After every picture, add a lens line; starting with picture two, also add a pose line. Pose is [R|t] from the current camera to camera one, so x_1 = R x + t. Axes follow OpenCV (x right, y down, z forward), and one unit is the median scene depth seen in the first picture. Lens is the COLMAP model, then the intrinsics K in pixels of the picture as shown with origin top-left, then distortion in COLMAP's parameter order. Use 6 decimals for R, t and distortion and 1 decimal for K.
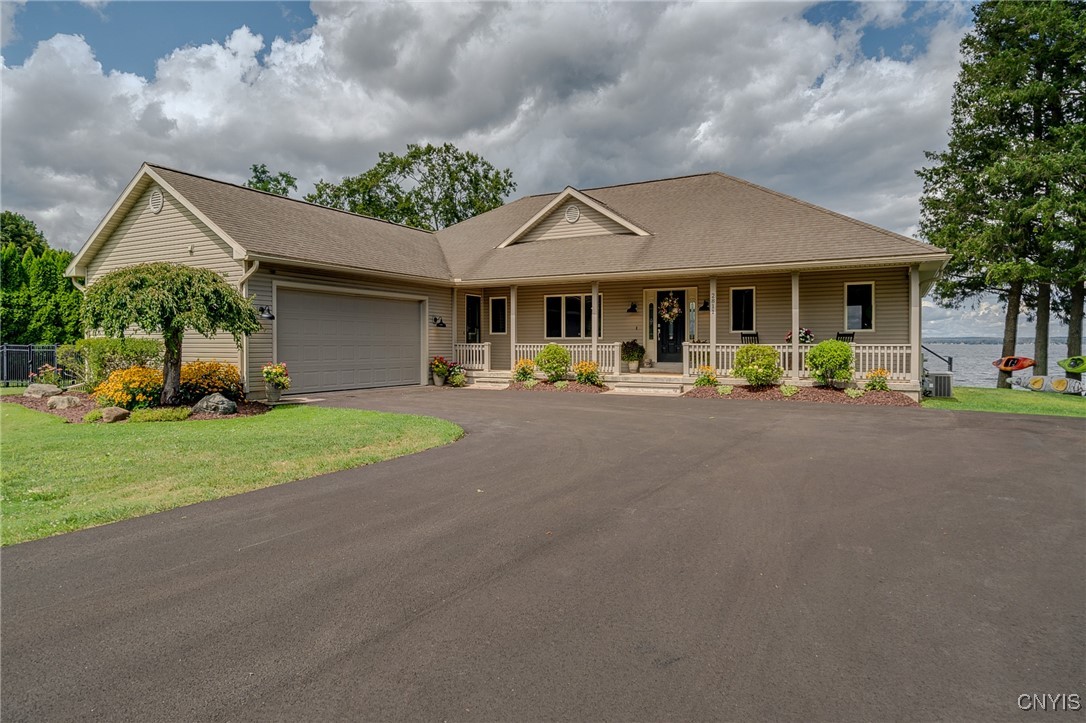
lens RADIAL K [[654.7, 0, 528.8], [0, 654.7, 357.7], [0, 0, 1]] dist [0.005362, 0.001184]
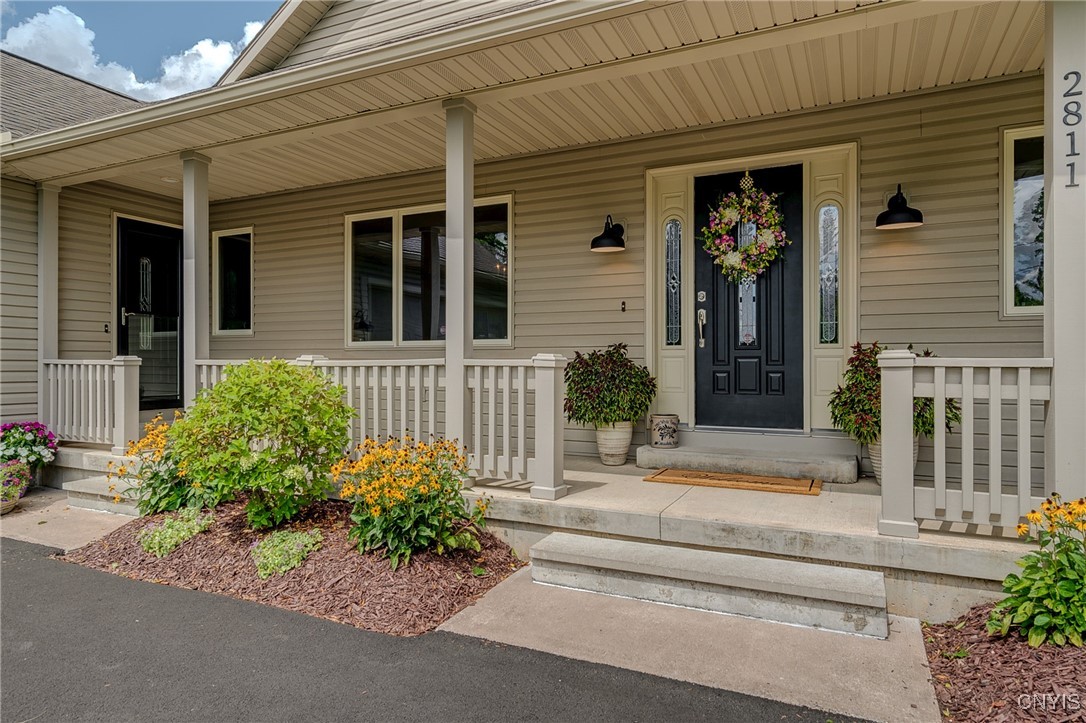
lens RADIAL K [[654.7, 0, 528.8], [0, 654.7, 357.7], [0, 0, 1]] dist [0.005362, 0.001184]
pose [[0.998982, 0.001549, 0.045086, 0.111105], [-0.000131, 0.999506, -0.031441, -0.013480], [-0.045112, 0.031403, 0.998488, 0.720974]]
